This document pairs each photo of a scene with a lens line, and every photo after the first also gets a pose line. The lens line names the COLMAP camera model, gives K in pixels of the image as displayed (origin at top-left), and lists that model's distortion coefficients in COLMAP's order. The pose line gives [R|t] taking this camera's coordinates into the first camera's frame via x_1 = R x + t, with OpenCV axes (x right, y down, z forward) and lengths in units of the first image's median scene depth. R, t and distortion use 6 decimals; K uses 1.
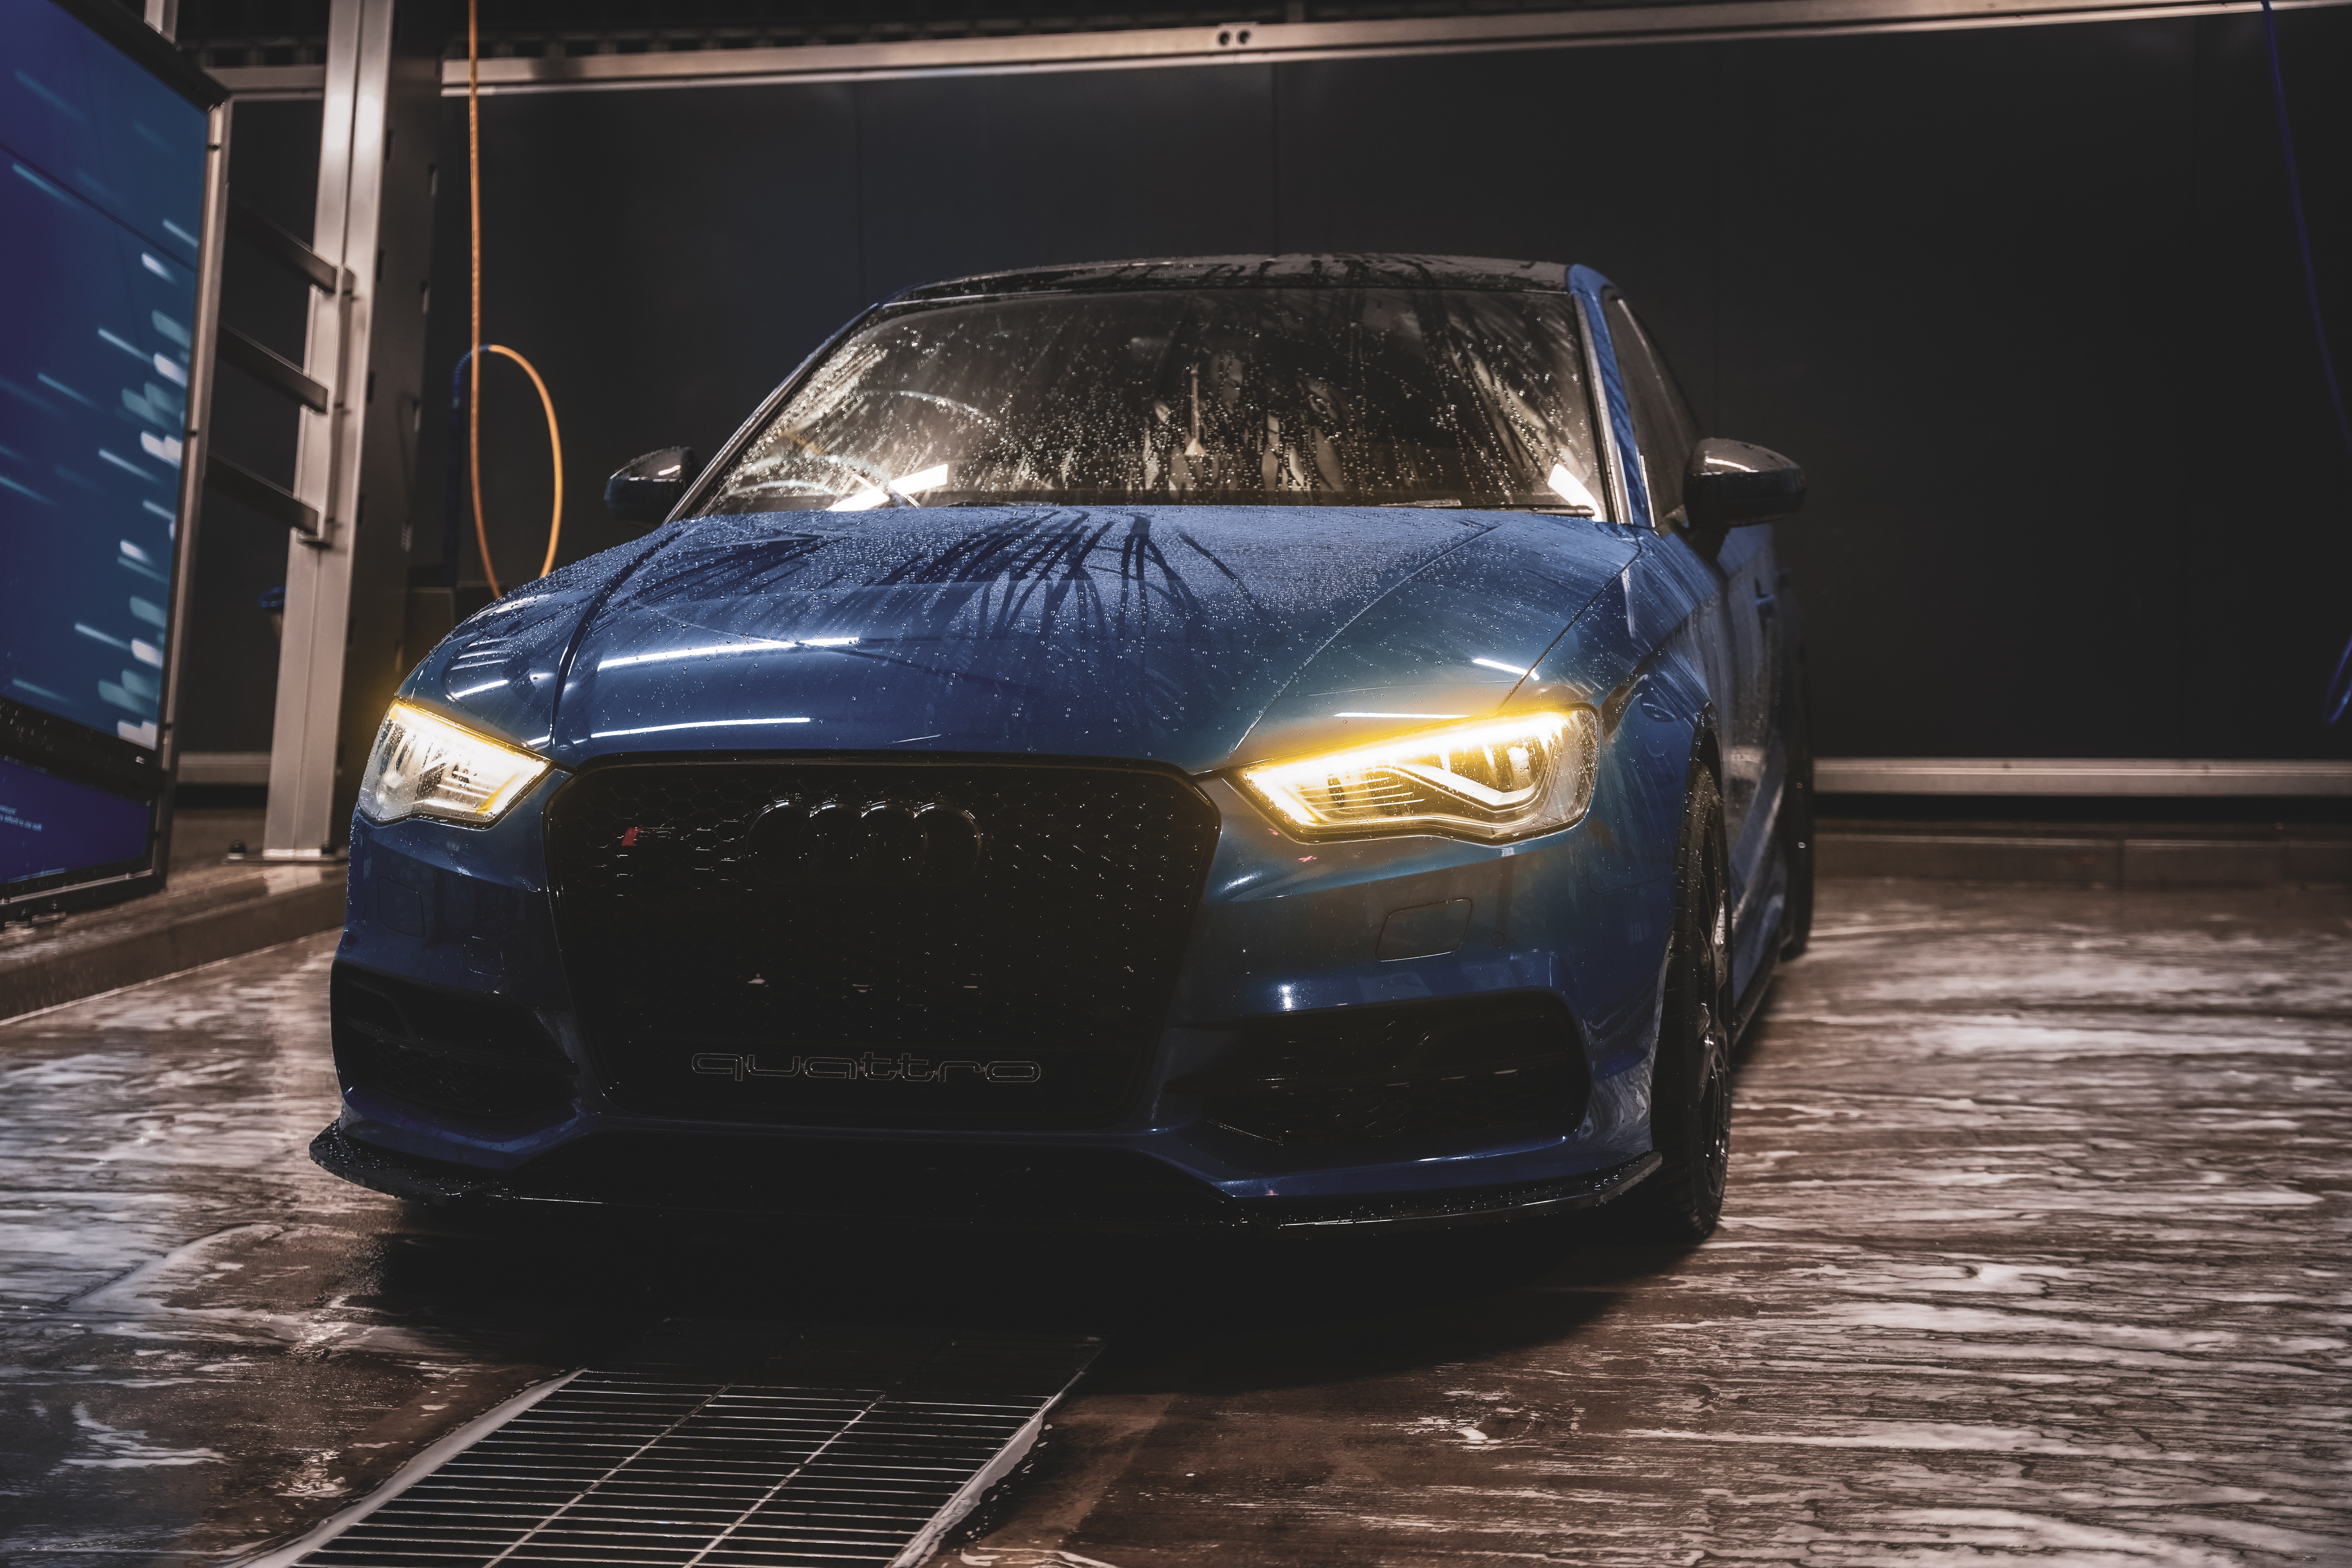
lens RADIAL K [[3271.1, 0, 1173.9], [0, 3271.1, 793.7], [0, 0, 1]] dist [0.058401, 0.000000]
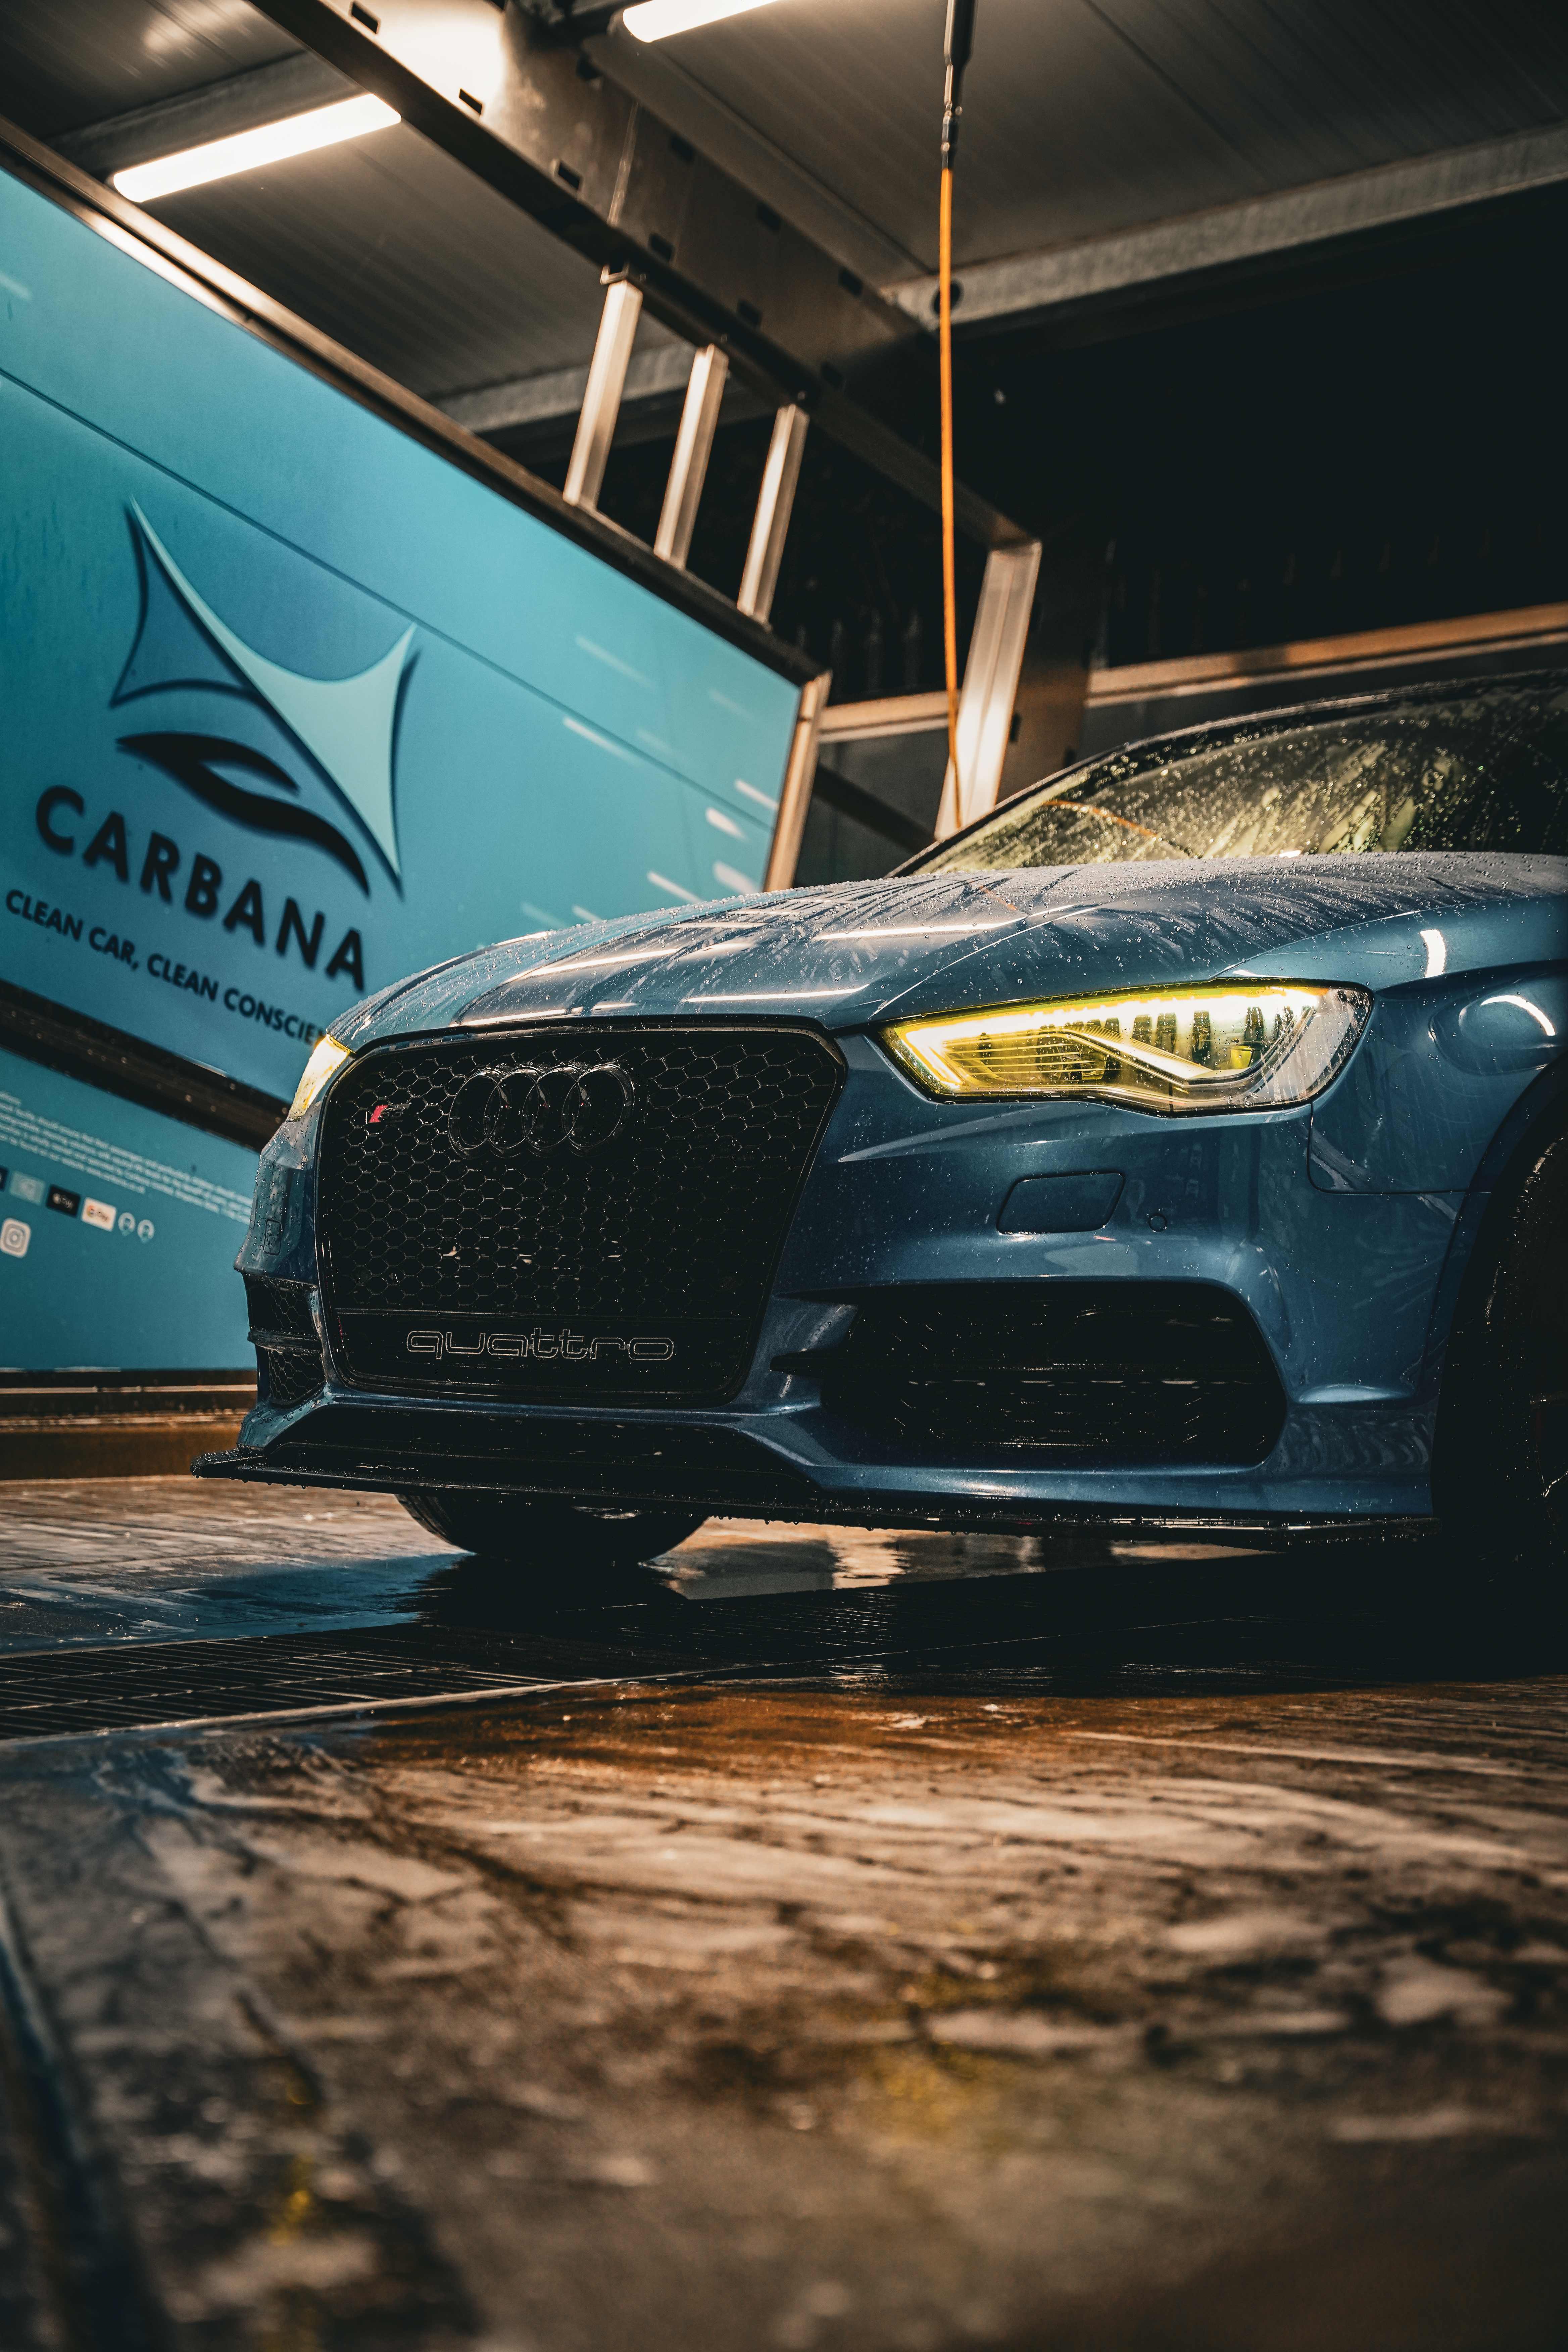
lens RADIAL K [[3271.1, 0, 788.0], [0, 3271.1, 1175.6], [0, 0, 1]] dist [0.058401, 0.000000]
pose [[0.871440, 0.007738, -0.490441, 0.412594], [-0.072275, 0.990987, -0.112787, 0.128595], [0.485148, 0.133734, 0.864145, 0.184584]]
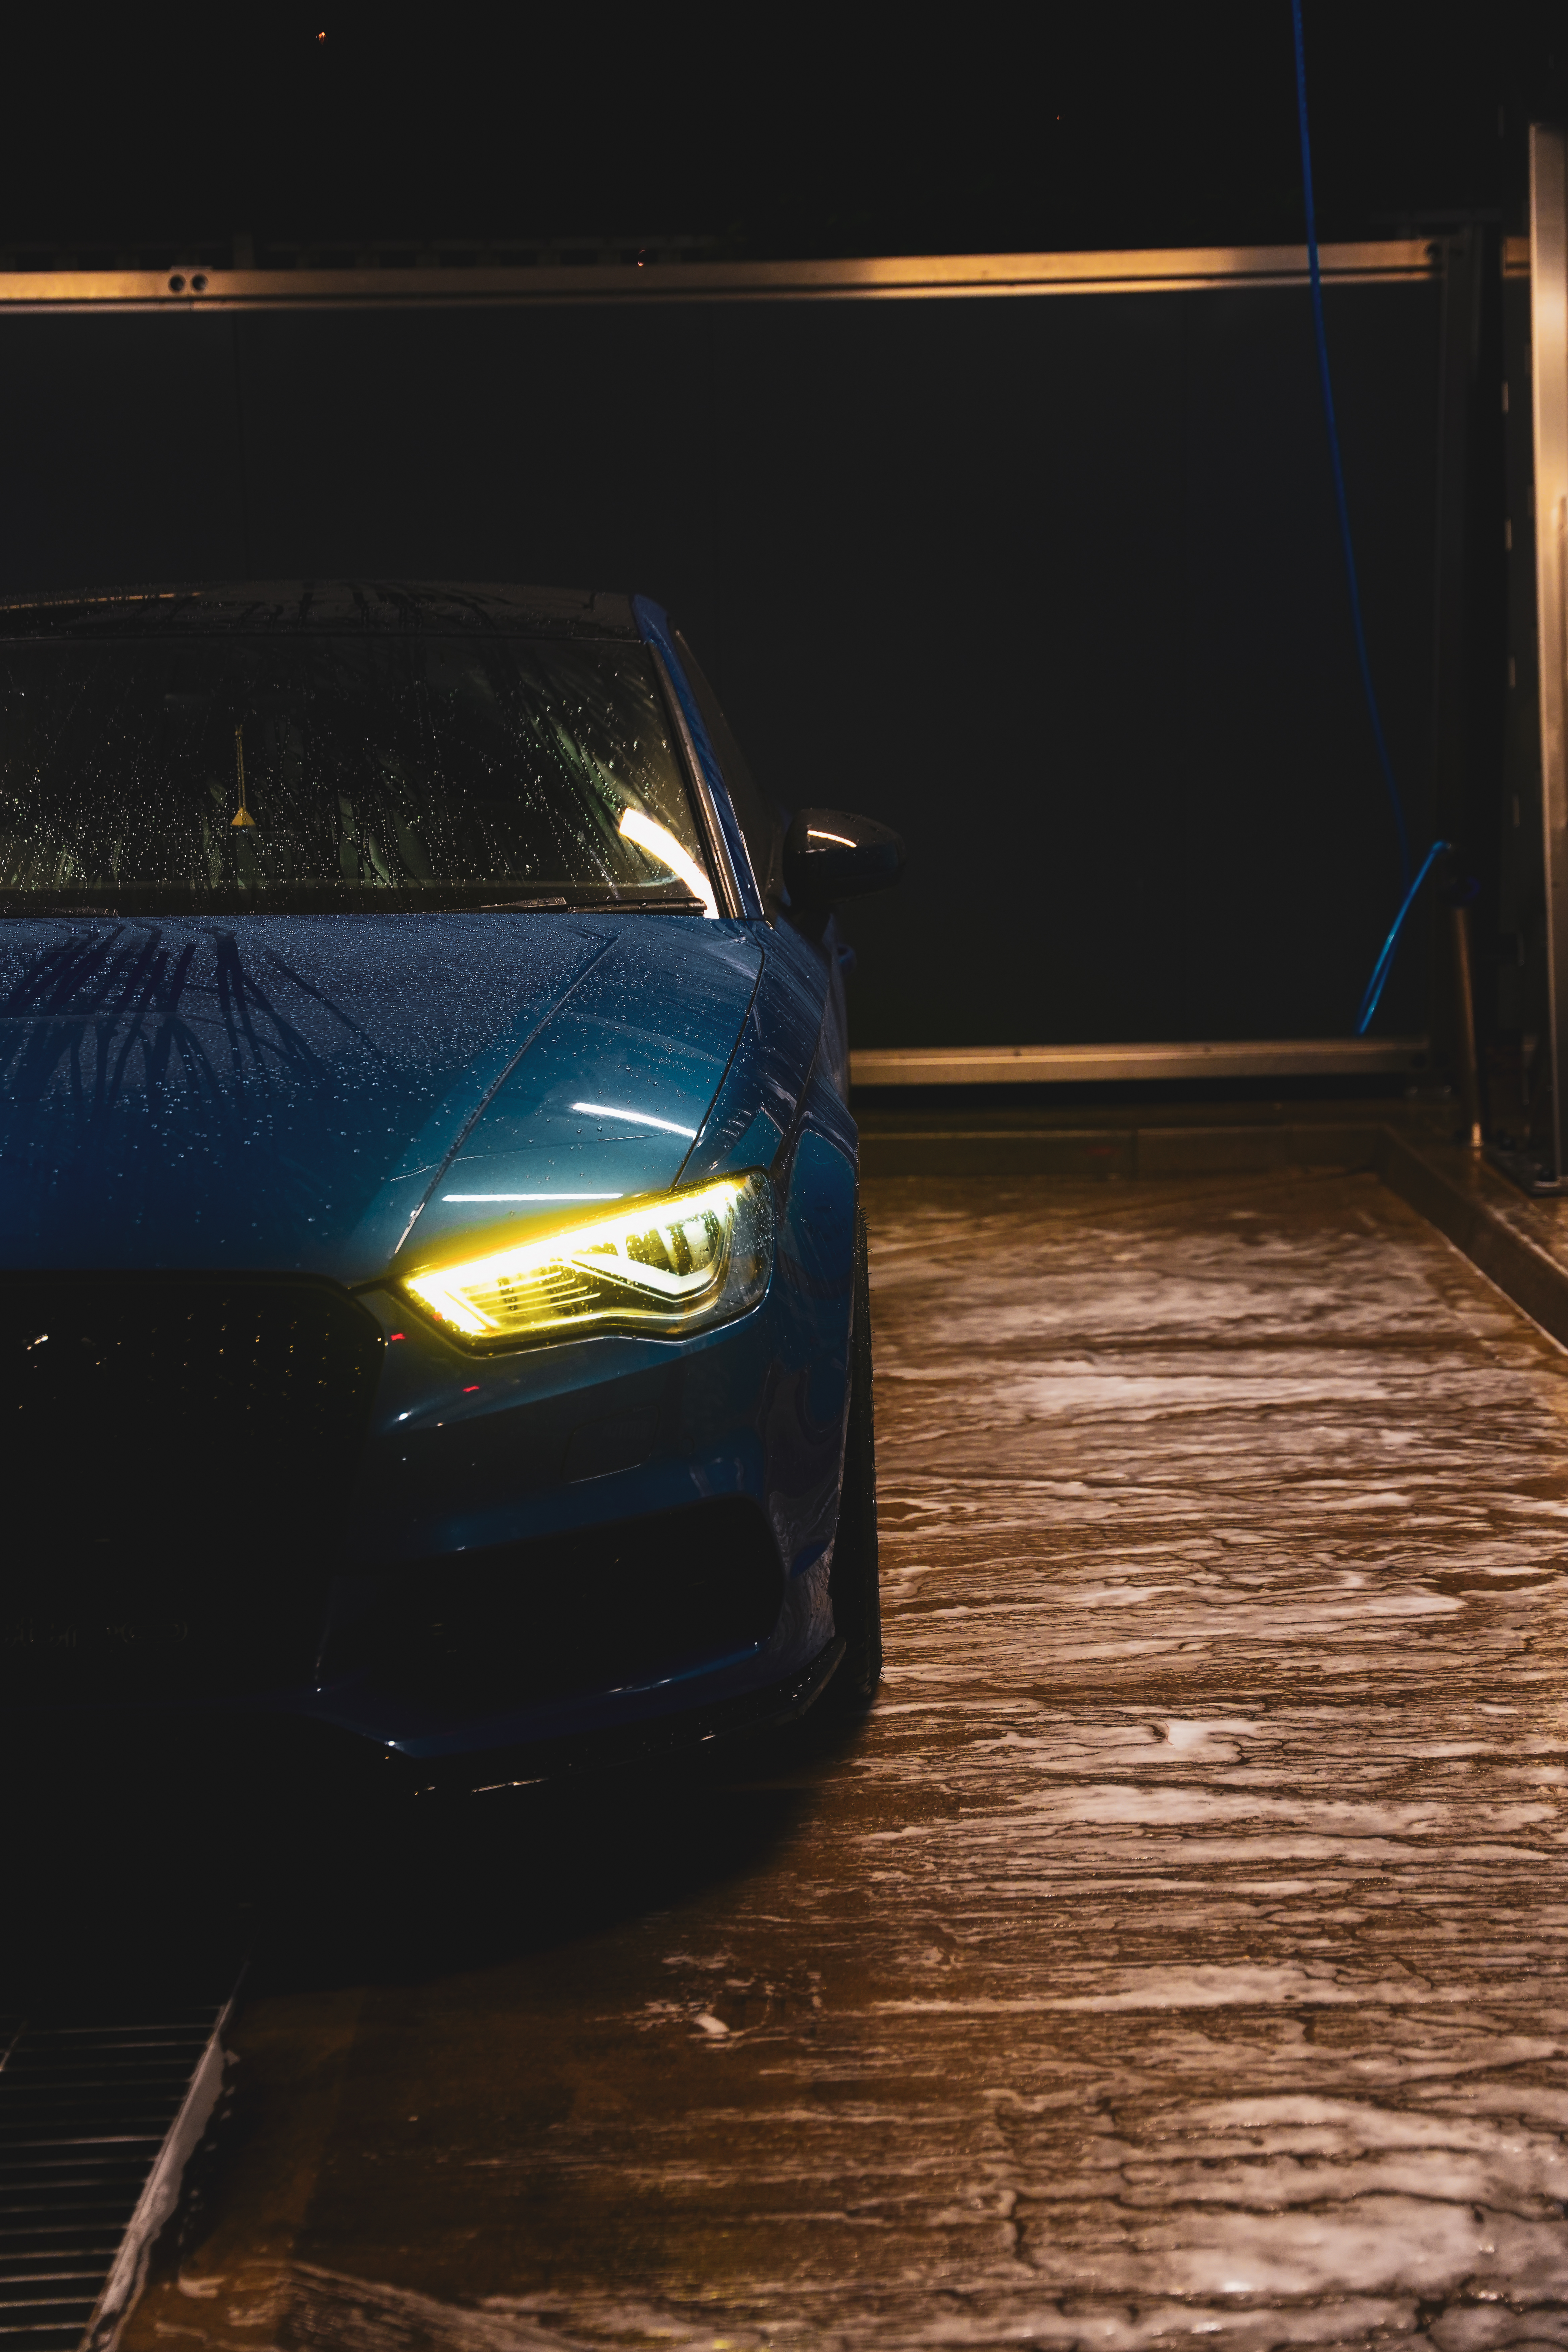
lens RADIAL K [[3271.1, 0, 785.3], [0, 3271.1, 1171.0], [0, 0, 1]] dist [0.058401, 0.000000]
pose [[0.974486, -0.042994, 0.220292, -0.067350], [0.028182, 0.997153, 0.069945, -0.088271], [-0.222672, -0.061952, 0.972923, 0.104397]]
